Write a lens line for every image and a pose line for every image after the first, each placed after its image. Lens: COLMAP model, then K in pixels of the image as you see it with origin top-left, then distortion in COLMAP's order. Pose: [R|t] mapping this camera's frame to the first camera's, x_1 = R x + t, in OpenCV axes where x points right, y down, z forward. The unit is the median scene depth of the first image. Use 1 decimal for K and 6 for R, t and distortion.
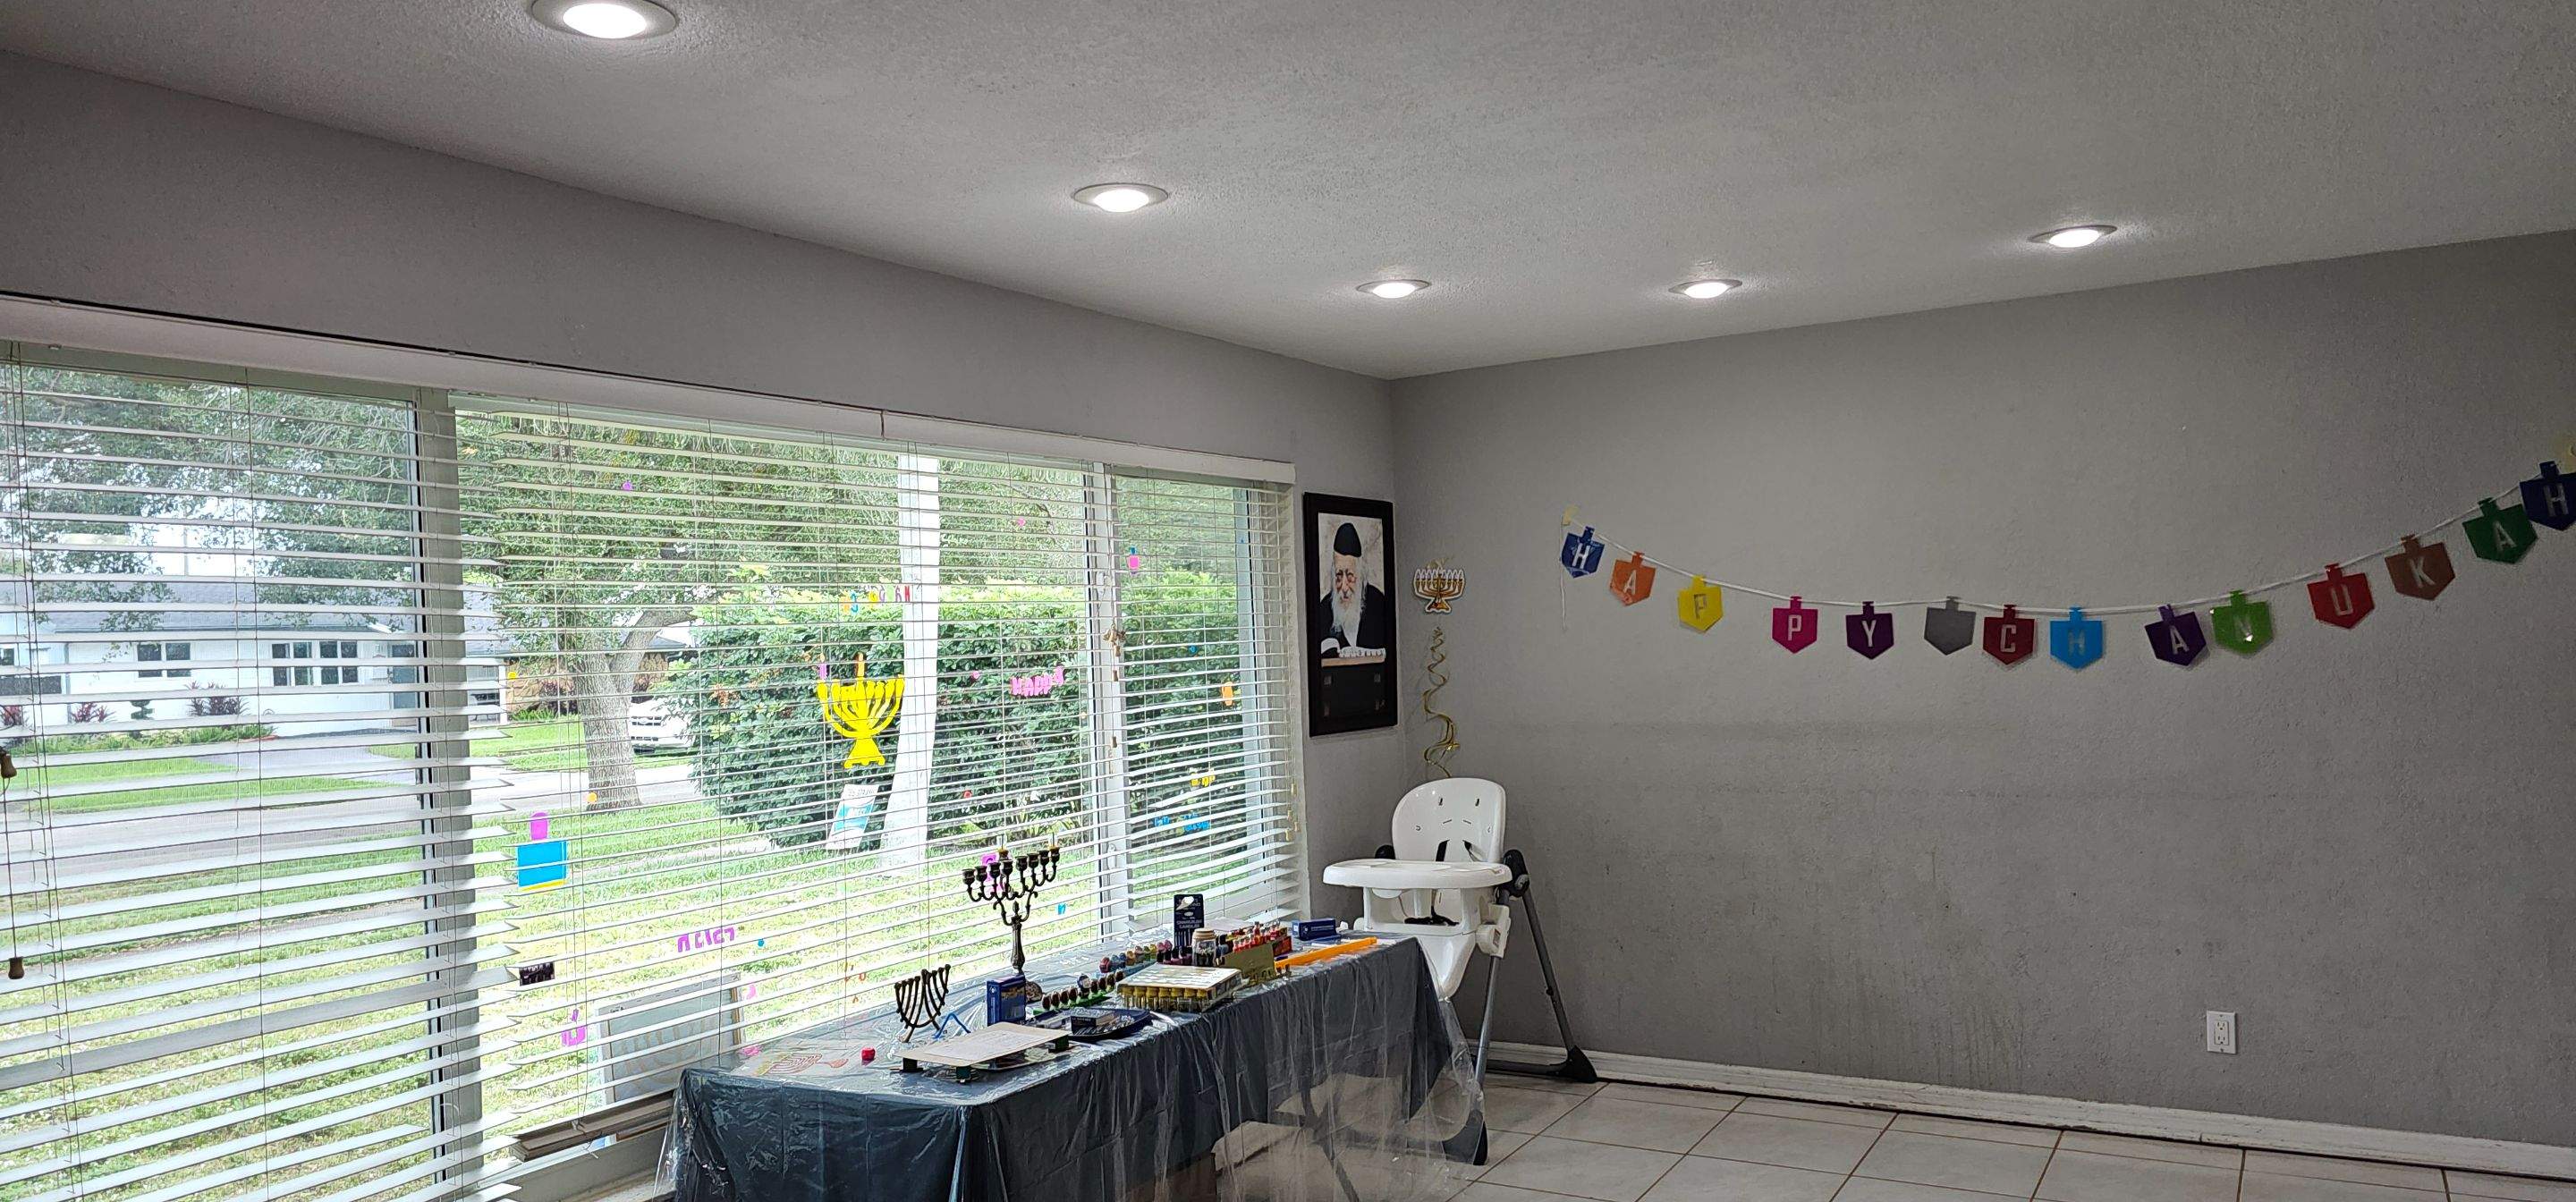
lens RADIAL K [[1702.9, 0, 1282.0], [0, 1702.9, 581.3], [0, 0, 1]] dist [0.068072, -0.082032]
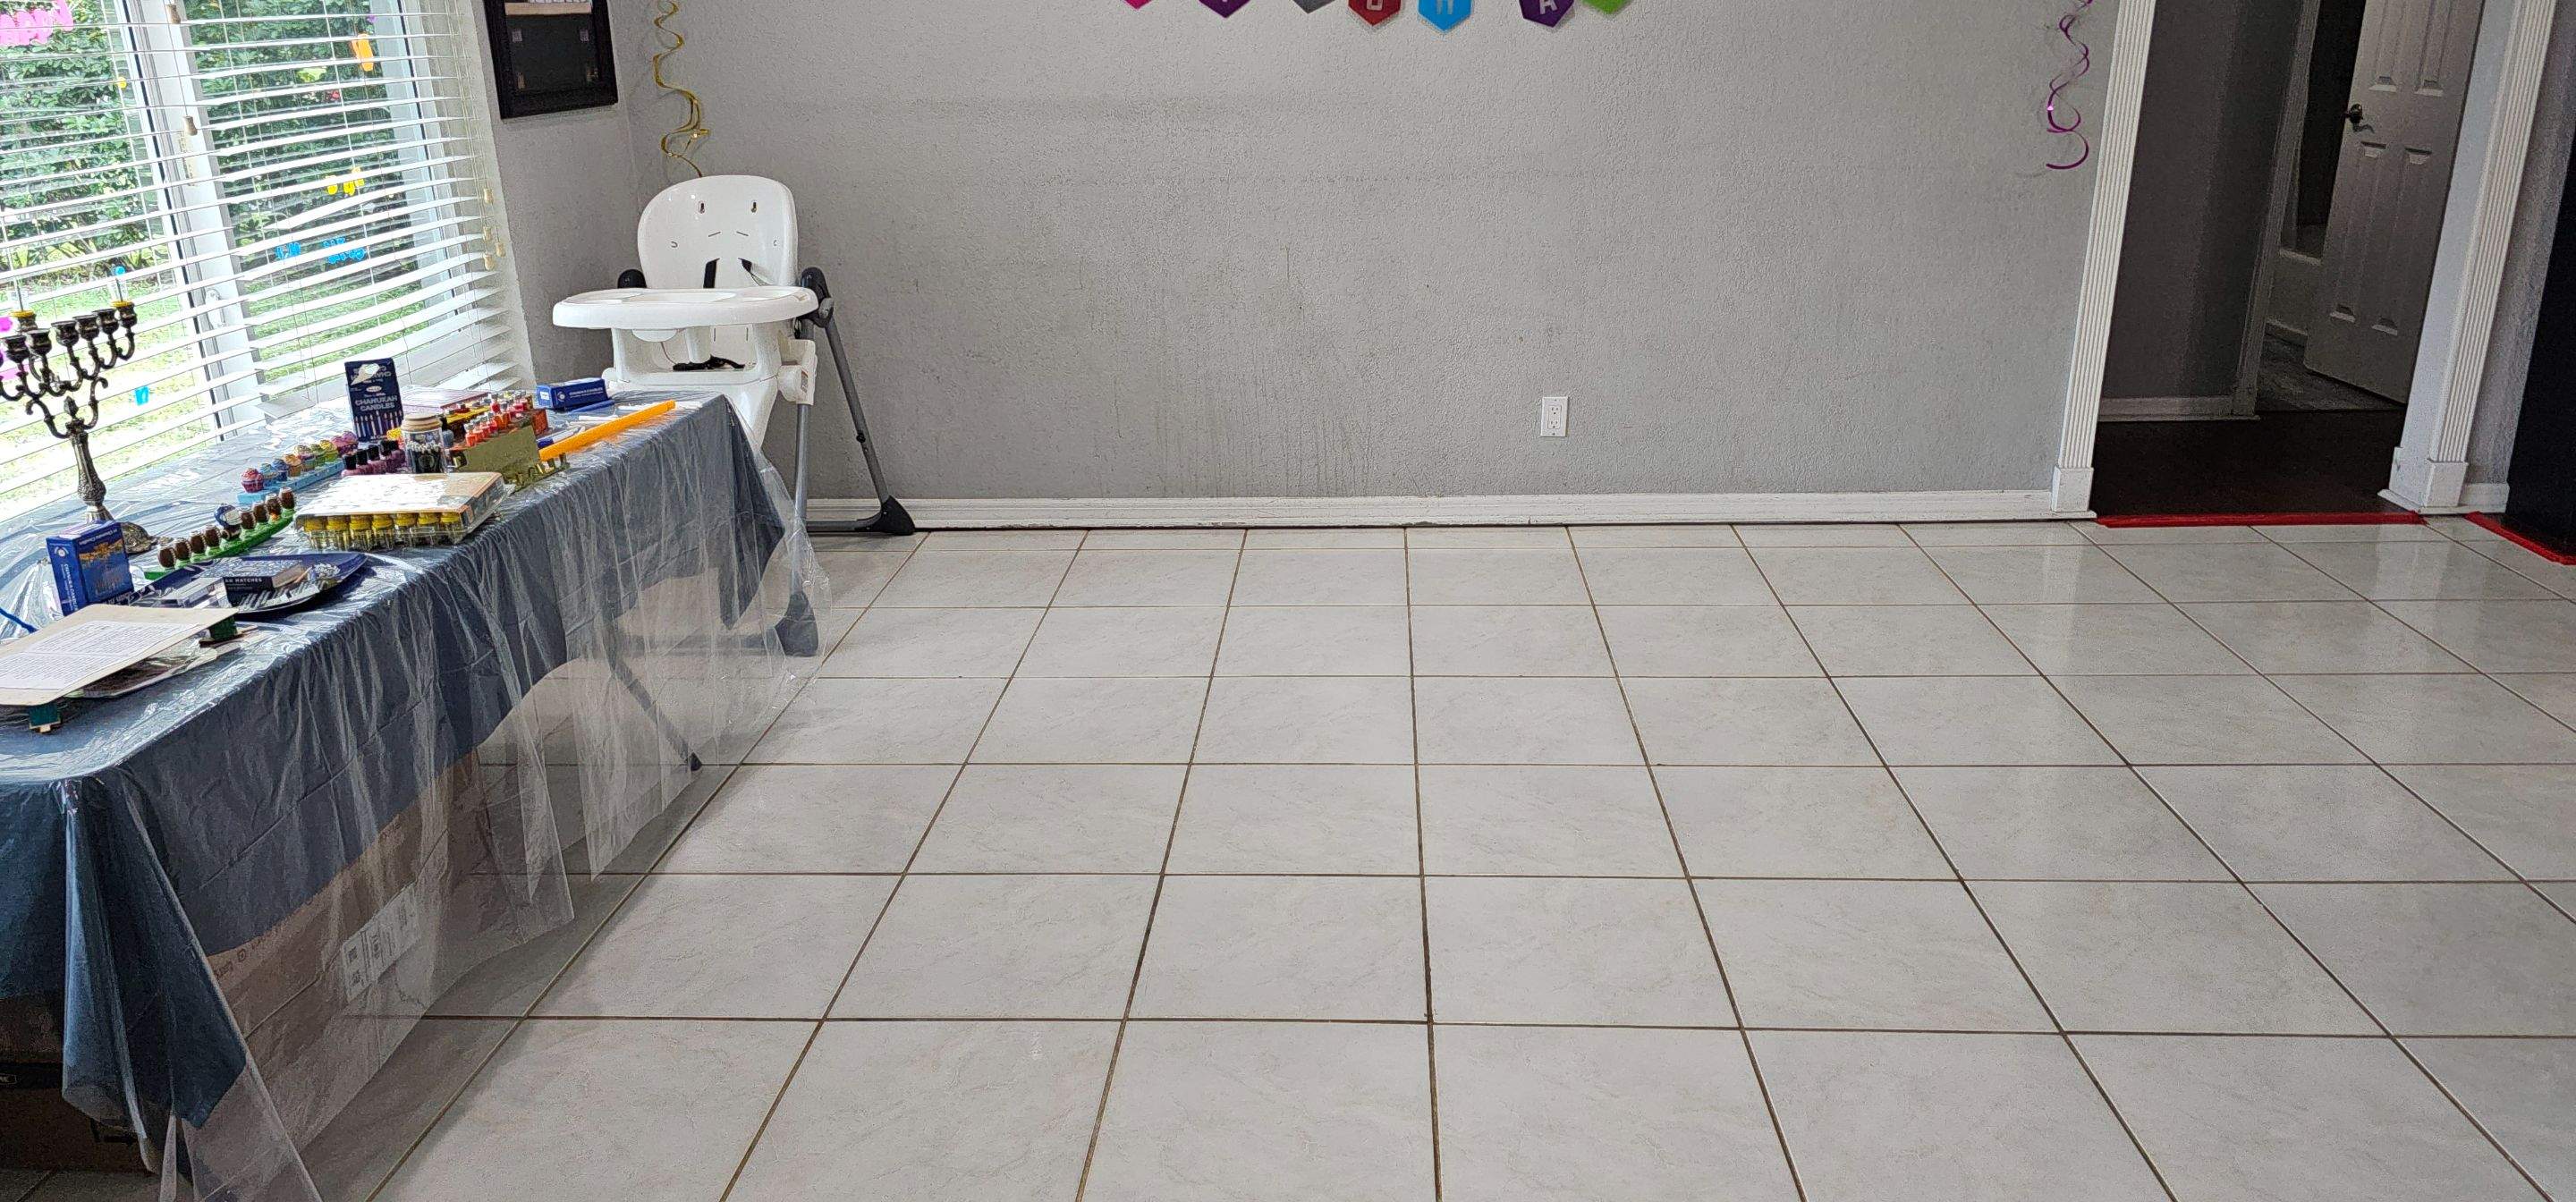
lens RADIAL K [[1702.9, 0, 1282.0], [0, 1702.9, 581.3], [0, 0, 1]] dist [0.068072, -0.082032]
pose [[0.884150, -0.130902, 0.448491, -0.059408], [-0.029146, 0.942623, 0.332585, 0.034770], [-0.466294, -0.307127, 0.829604, 0.281036]]
